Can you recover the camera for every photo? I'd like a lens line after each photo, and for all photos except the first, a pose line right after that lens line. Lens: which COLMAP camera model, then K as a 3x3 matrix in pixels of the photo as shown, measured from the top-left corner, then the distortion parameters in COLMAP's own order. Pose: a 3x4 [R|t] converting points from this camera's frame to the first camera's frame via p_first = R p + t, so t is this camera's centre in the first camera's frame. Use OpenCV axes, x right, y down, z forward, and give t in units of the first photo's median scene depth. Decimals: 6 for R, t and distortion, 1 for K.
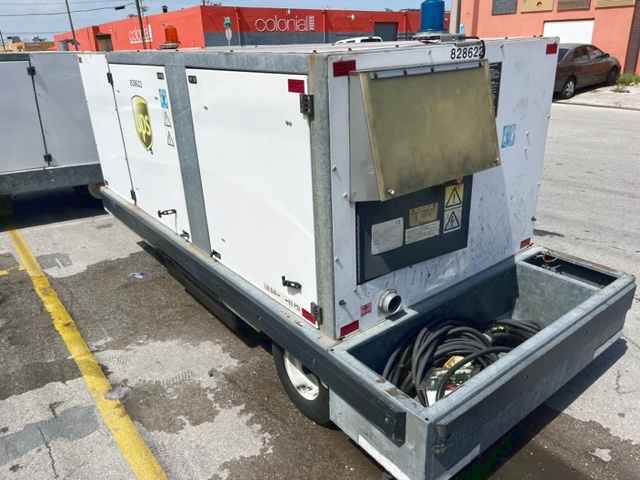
lens RADIAL K [[470.7, 0, 320.0], [0, 470.7, 240.0], [0, 0, 1]] dist [0.003210, 0.003353]
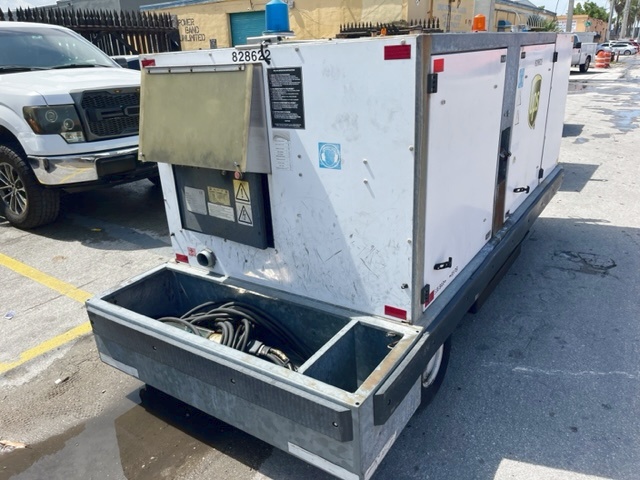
lens RADIAL K [[501.1, 0, 320.0], [0, 501.1, 240.0], [0, 0, 1]] dist [0.083884, -0.002109]
pose [[0.318588, 0.355742, -0.878606, 1.177884], [-0.330986, 0.910311, 0.248561, -0.285676], [0.888229, 0.211618, 0.407760, 0.614340]]
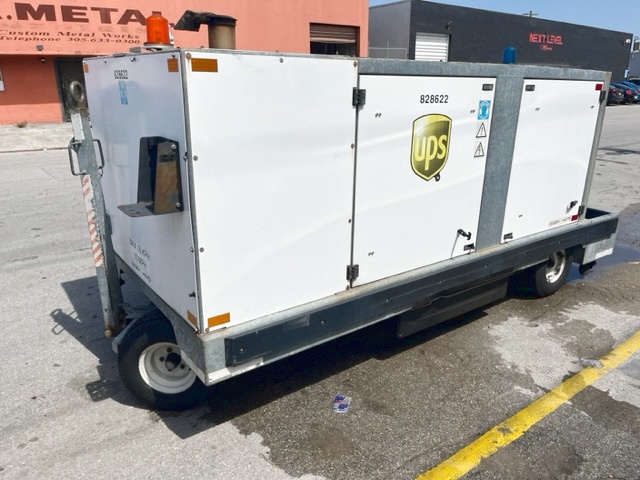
lens RADIAL K [[479.1, 0, 320.0], [0, 479.1, 240.0], [0, 0, 1]] dist [0.002926, -0.006030]
pose [[0.051553, -0.288555, 0.956074, -2.772409], [0.372635, 0.893765, 0.249656, -0.867167], [-0.926545, 0.343396, 0.153602, 2.503630]]
